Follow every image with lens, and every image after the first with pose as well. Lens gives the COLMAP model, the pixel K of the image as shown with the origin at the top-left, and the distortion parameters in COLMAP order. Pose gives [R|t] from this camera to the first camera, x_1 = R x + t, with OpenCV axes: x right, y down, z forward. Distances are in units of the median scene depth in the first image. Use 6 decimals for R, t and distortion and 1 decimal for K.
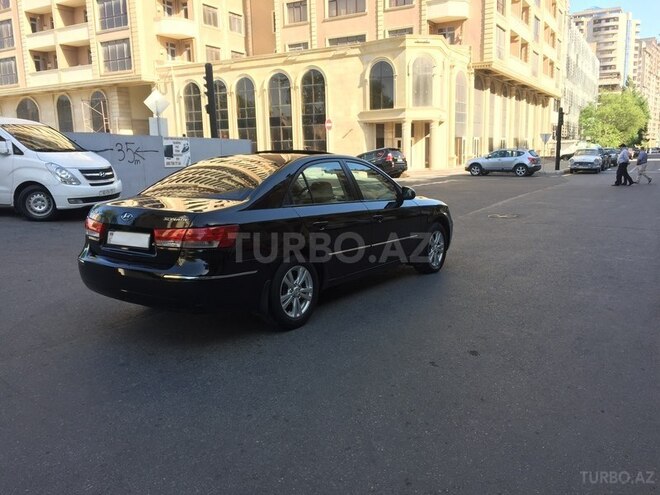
lens RADIAL K [[558.4, 0, 331.0], [0, 558.4, 251.2], [0, 0, 1]] dist [0.059228, -0.081760]
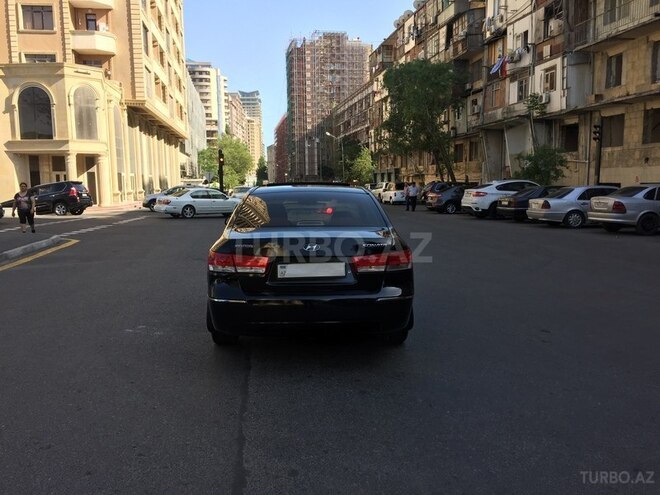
lens RADIAL K [[558.4, 0, 326.9], [0, 558.4, 249.7], [0, 0, 1]] dist [0.059228, -0.081760]
pose [[0.782835, -0.060185, 0.619311, -0.101561], [0.102156, 0.994237, -0.032509, -0.002451], [-0.613786, 0.088715, 0.784472, 0.025378]]
